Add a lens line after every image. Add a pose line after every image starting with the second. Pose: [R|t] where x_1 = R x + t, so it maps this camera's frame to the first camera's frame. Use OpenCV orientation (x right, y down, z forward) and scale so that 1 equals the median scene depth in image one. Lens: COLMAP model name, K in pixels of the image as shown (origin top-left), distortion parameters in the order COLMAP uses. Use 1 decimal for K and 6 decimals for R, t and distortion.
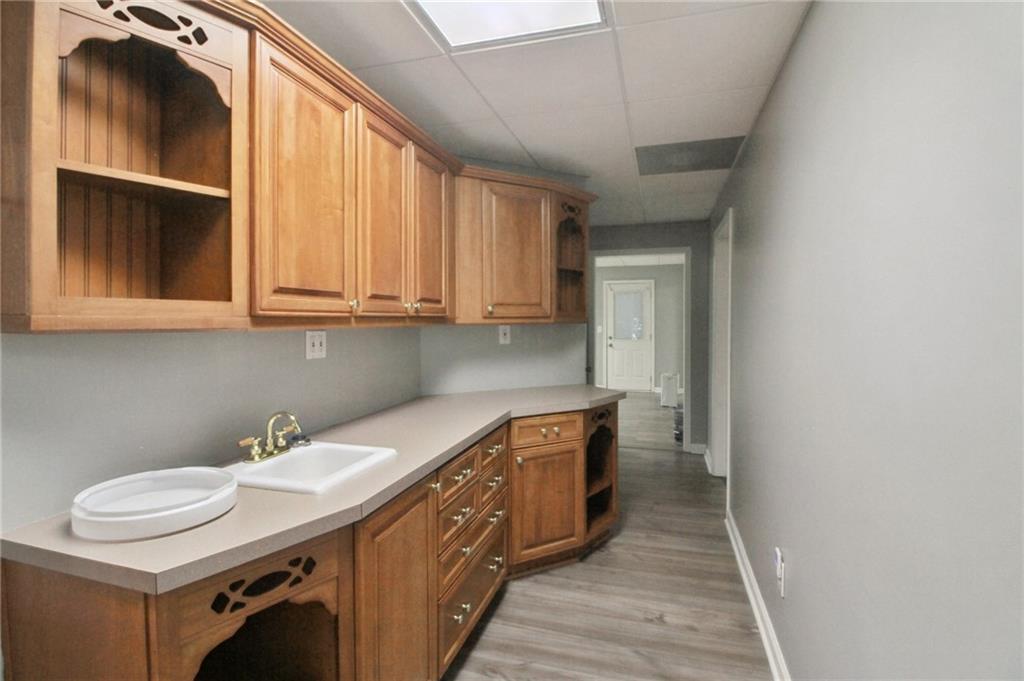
lens RADIAL K [[477.6, 0, 512.0], [0, 477.6, 340.5], [0, 0, 1]] dist [0.001581, -0.011683]
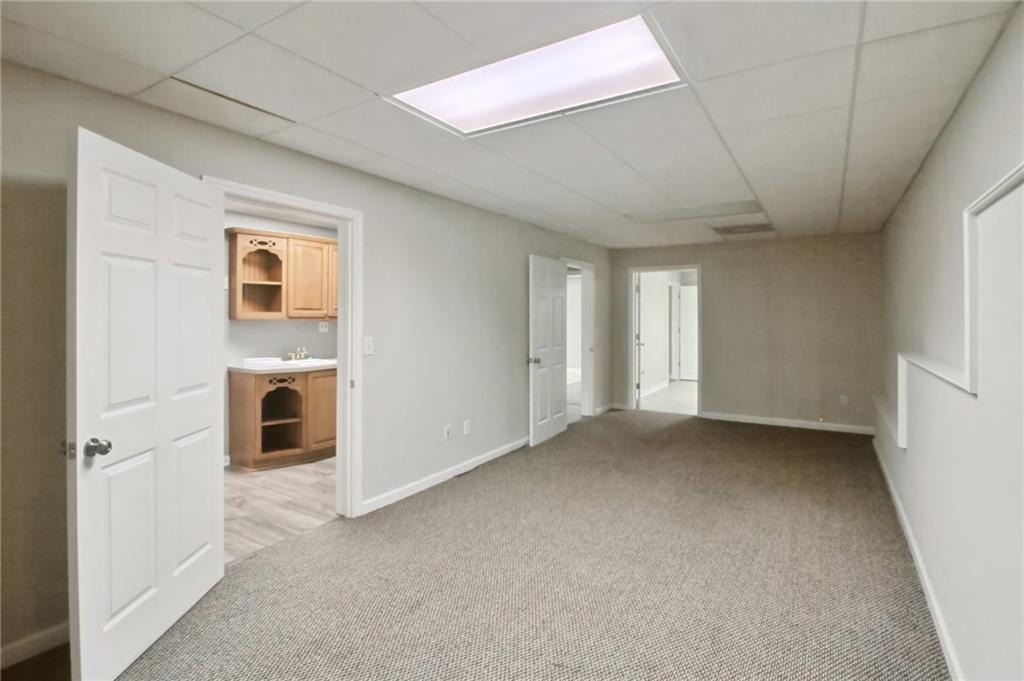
lens RADIAL K [[480.5, 0, 514.4], [0, 480.5, 329.7], [0, 0, 1]] dist [-0.002516, -0.000457]
pose [[0.961770, 0.004317, -0.273825, 2.256605], [-0.009496, 0.999800, -0.017591, 0.105171], [0.273694, 0.019519, 0.961619, -2.171549]]
